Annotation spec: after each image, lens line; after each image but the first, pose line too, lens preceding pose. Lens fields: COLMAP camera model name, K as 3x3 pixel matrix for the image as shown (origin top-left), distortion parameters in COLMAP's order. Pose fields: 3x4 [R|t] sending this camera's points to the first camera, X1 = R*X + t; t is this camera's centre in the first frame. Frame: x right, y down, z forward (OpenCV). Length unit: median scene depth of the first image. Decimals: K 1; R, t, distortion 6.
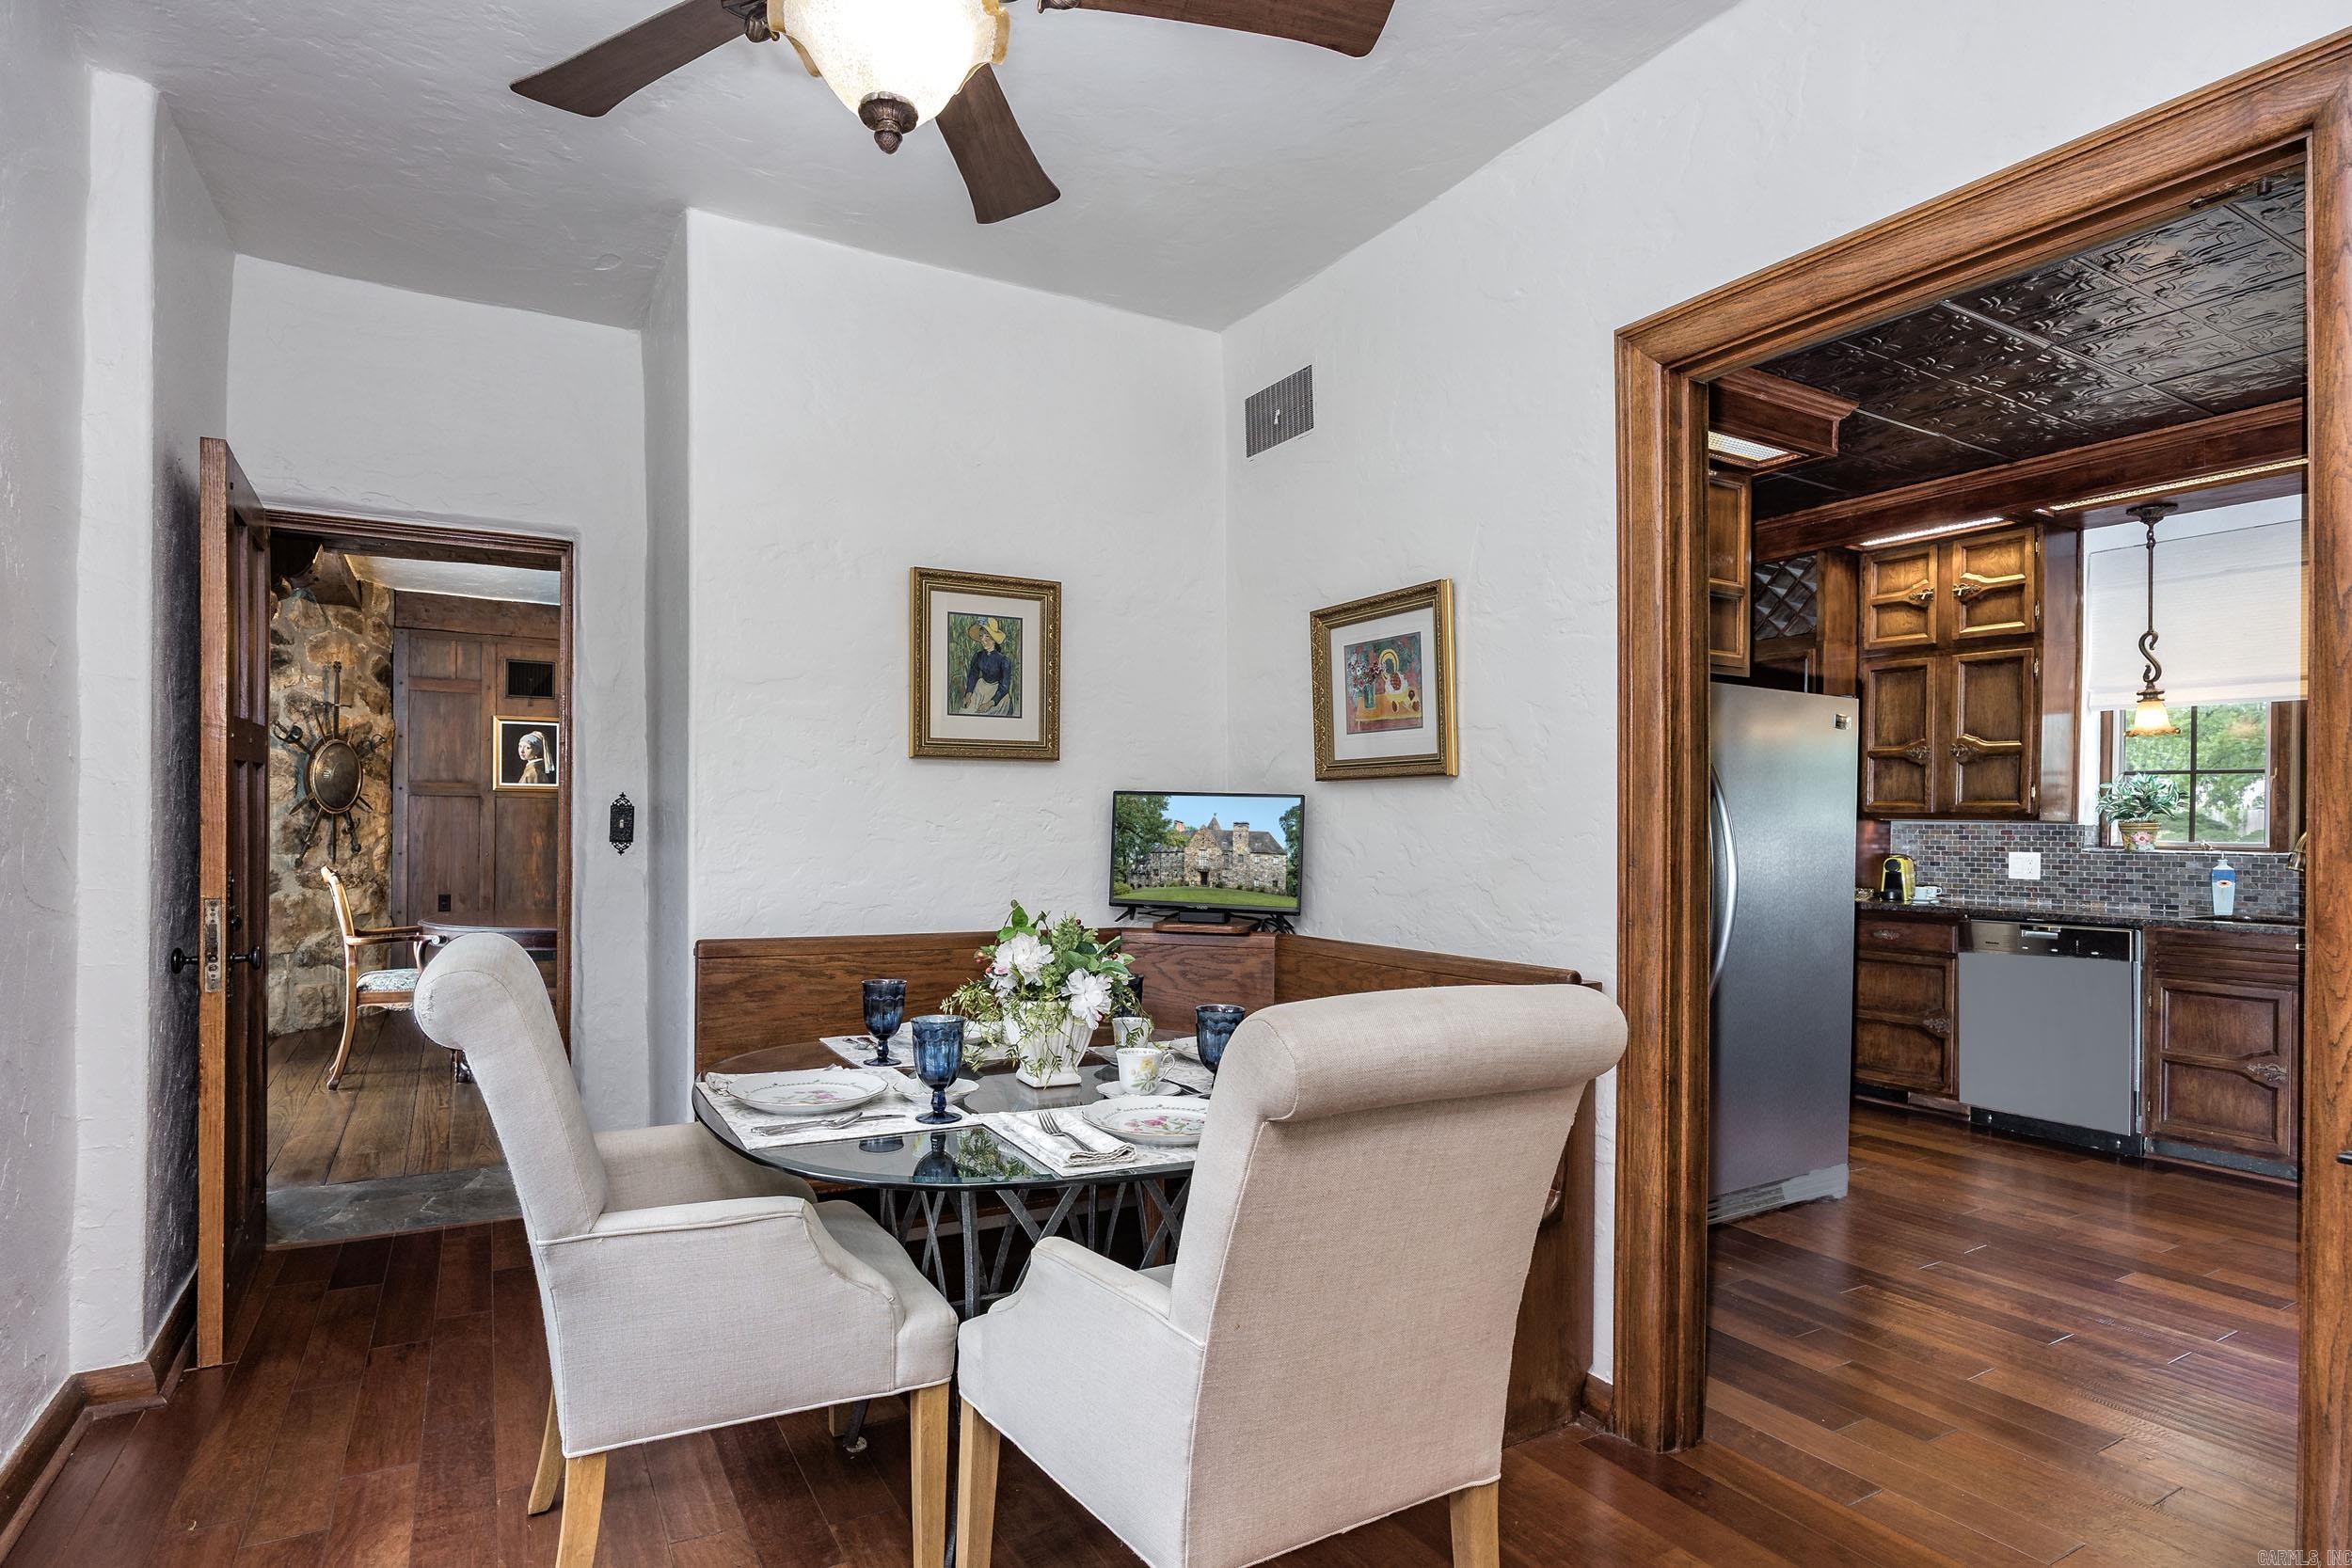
lens RADIAL K [[1189.2, 0, 1131.6], [0, 1189.2, 829.1], [0, 0, 1]] dist [-0.002835, 0.000479]
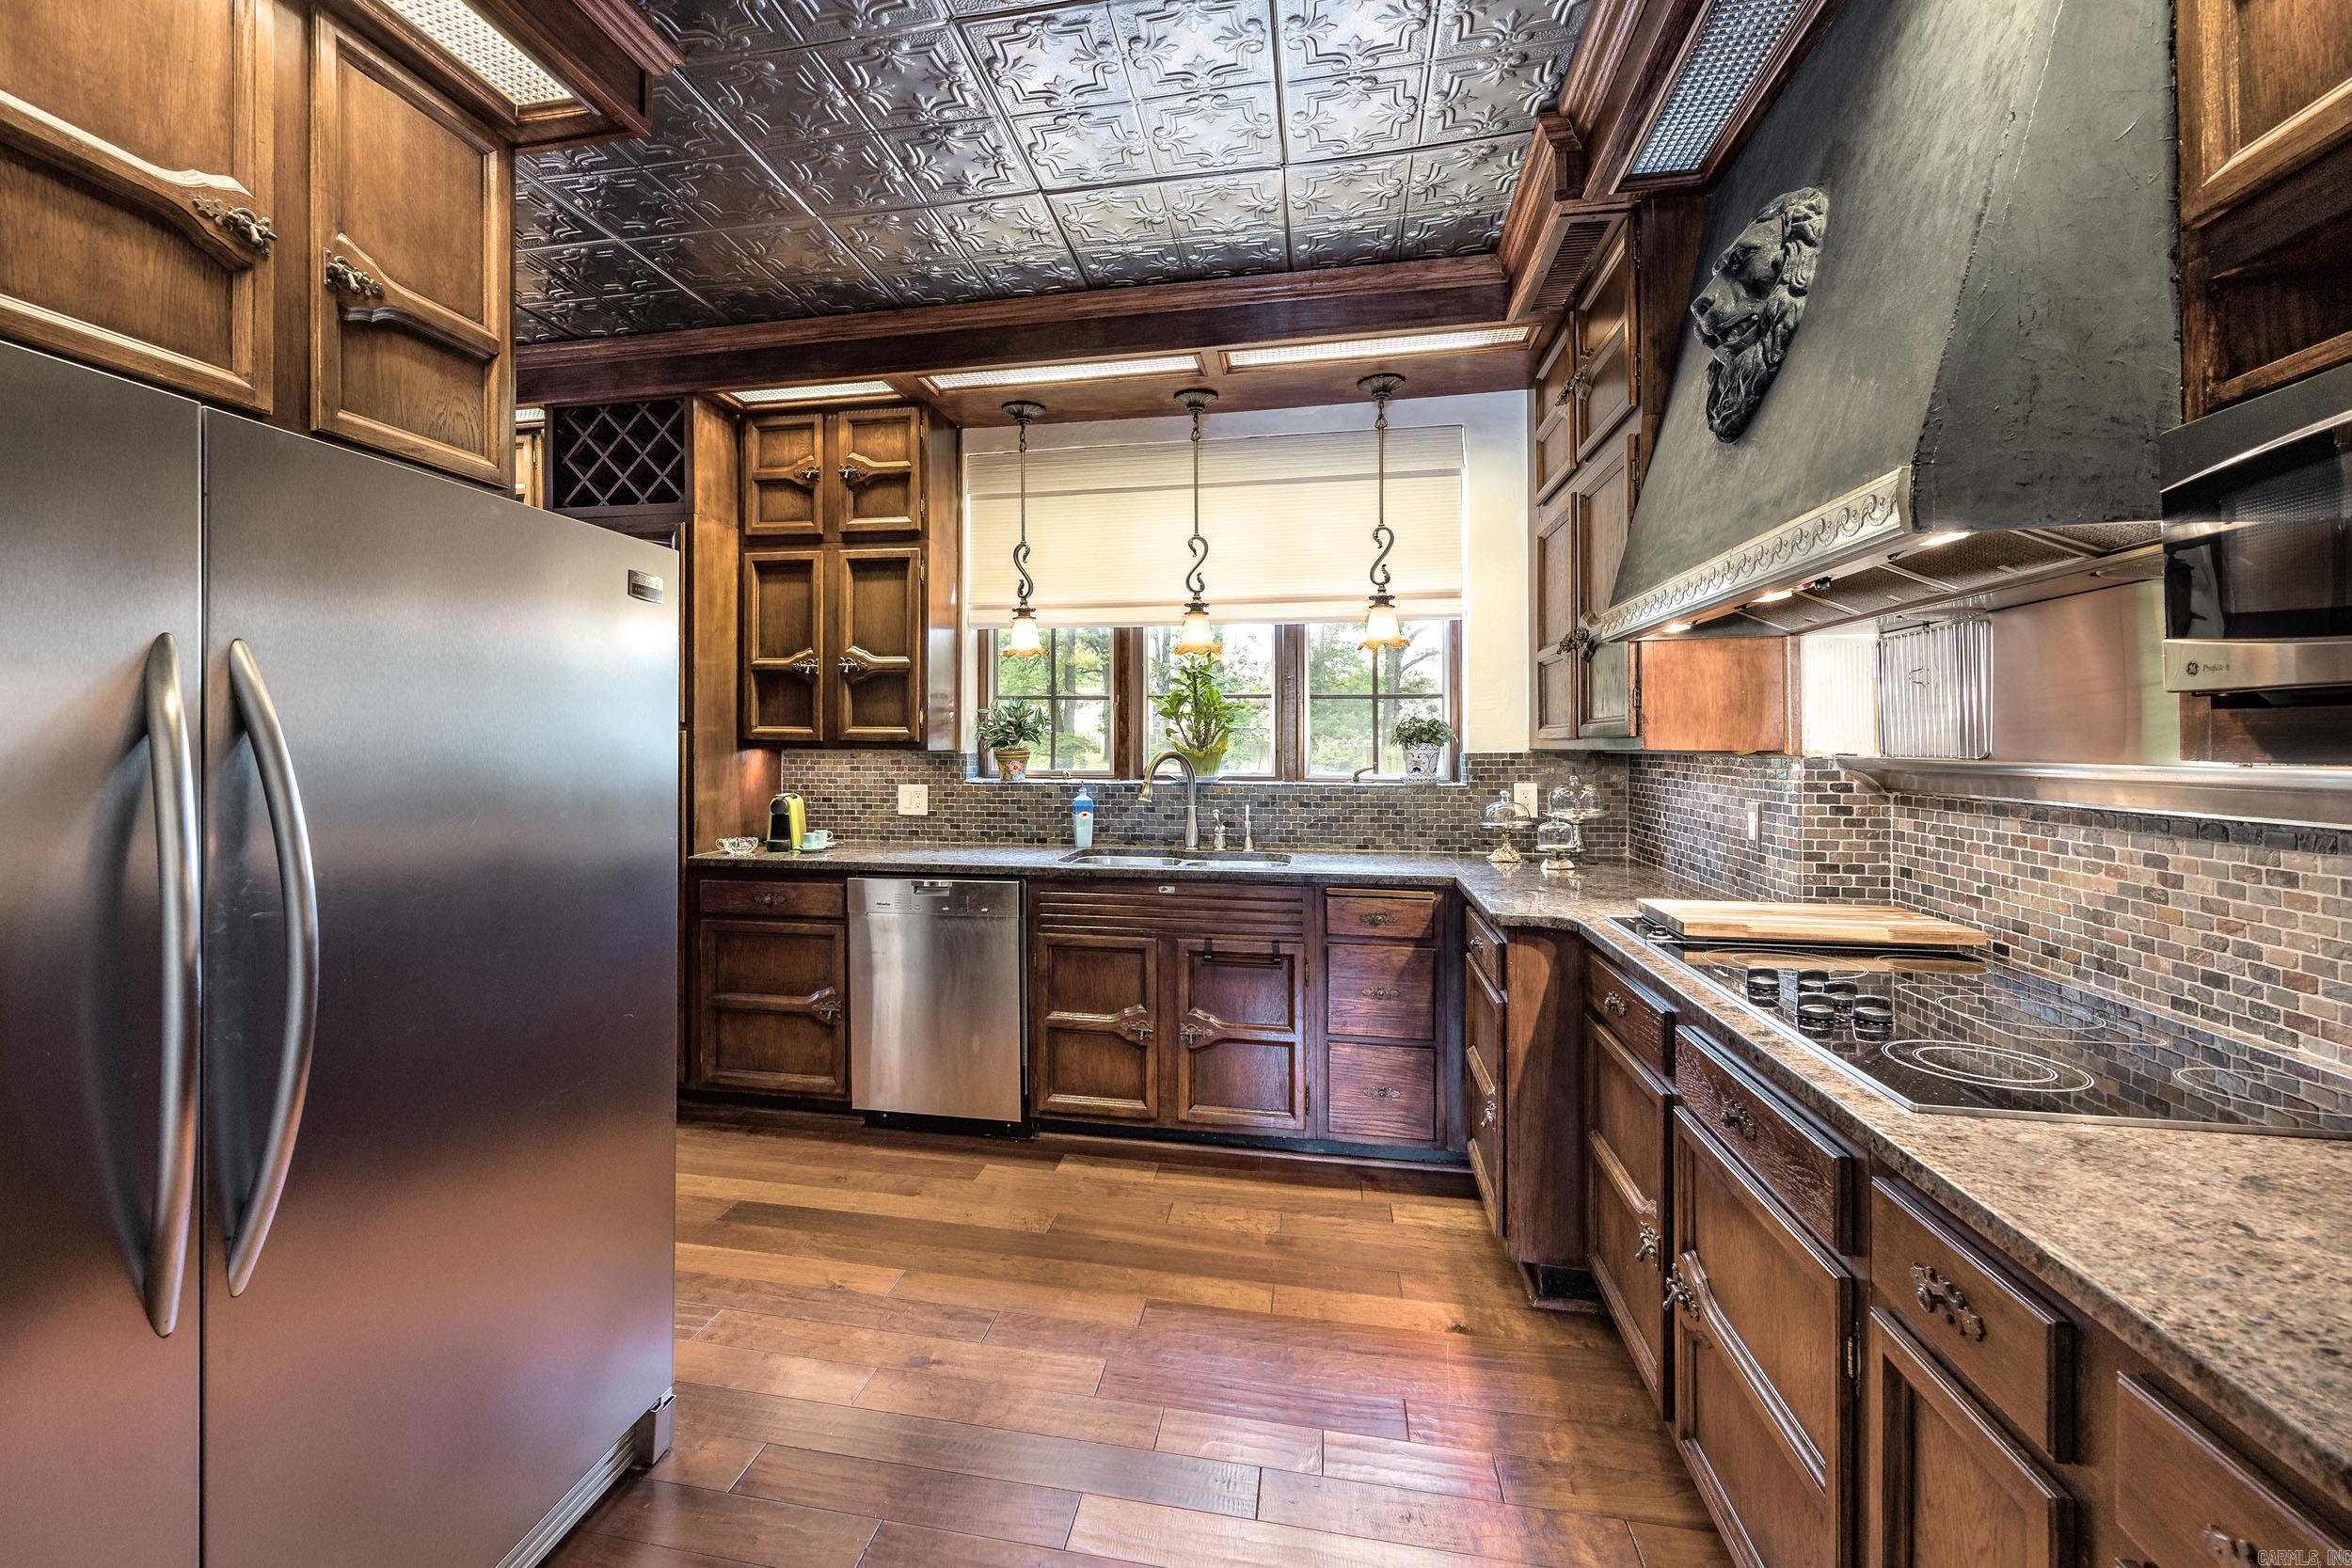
lens RADIAL K [[992.0, 0, 1095.0], [0, 992.0, 751.5], [0, 0, 1]] dist [-0.010168, 0.000080]
pose [[0.671083, -0.017111, 0.741185, 0.304082], [0.009166, 0.999849, 0.014782, -0.015247], [-0.741326, -0.003126, 0.671138, 0.415145]]
